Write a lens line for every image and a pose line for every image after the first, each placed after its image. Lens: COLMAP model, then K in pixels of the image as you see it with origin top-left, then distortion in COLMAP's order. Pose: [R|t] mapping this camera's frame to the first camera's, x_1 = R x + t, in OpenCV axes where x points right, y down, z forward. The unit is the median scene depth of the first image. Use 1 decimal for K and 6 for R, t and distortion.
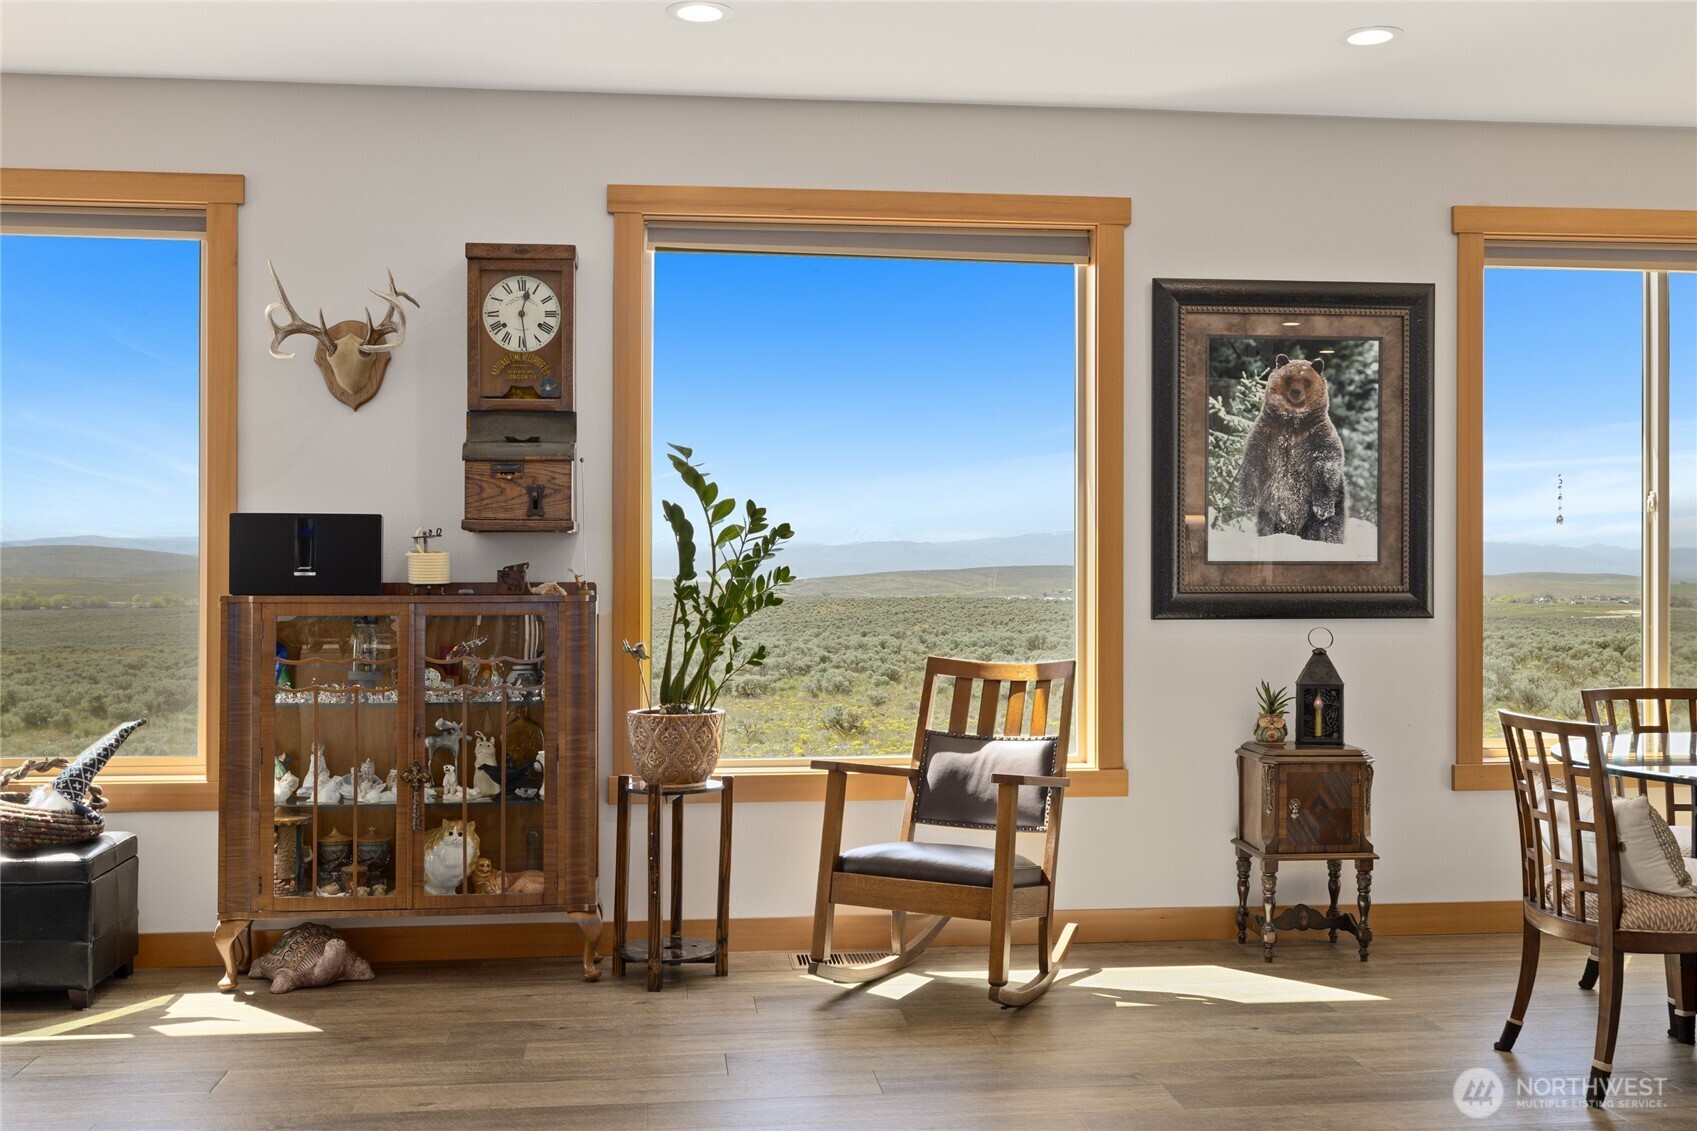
lens RADIAL K [[1663.9, 0, 847.2], [0, 1663.9, 562.5], [0, 0, 1]] dist [0.009953, 0.000000]
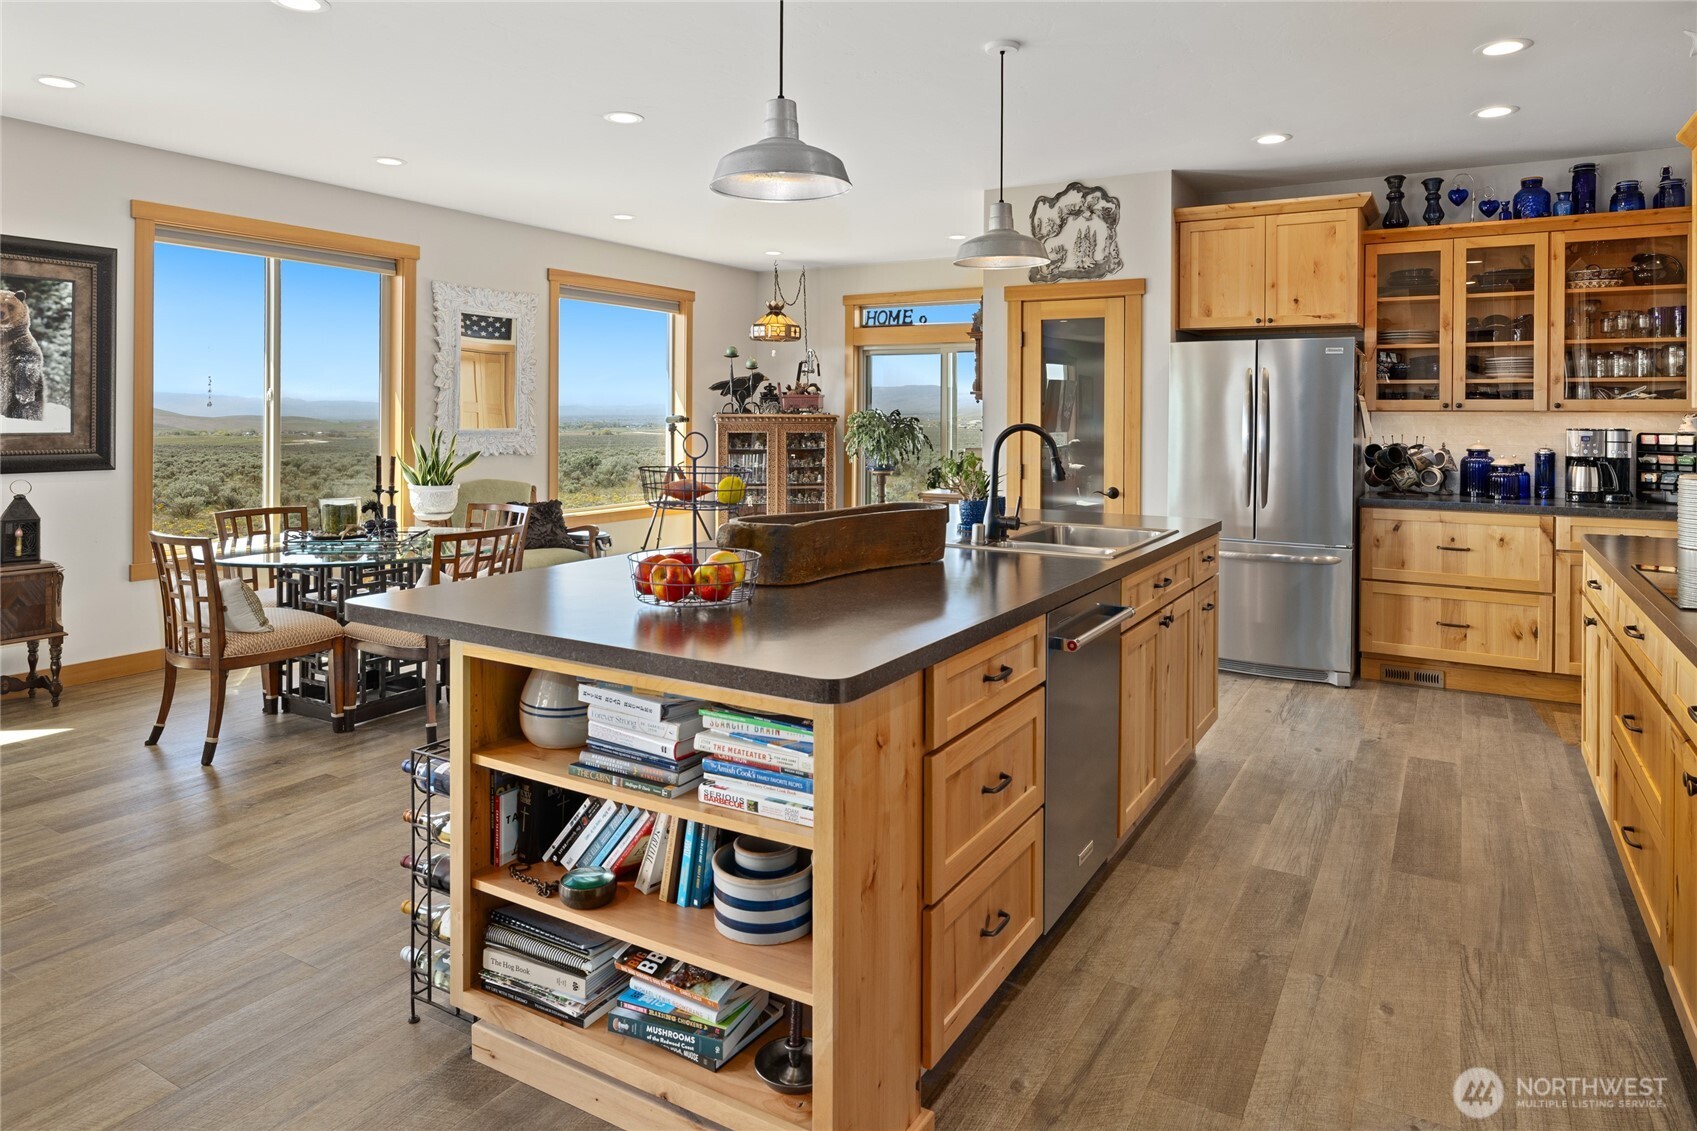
lens RADIAL K [[1026.0, 0, 856.3], [0, 1026.0, 421.0], [0, 0, 1]] dist [0.001917, -0.002852]
pose [[0.598379, -0.000233, 0.801213, 0.007984], [-0.008896, 0.999936, 0.006935, -0.024367], [-0.801164, -0.011277, 0.598339, -0.100817]]
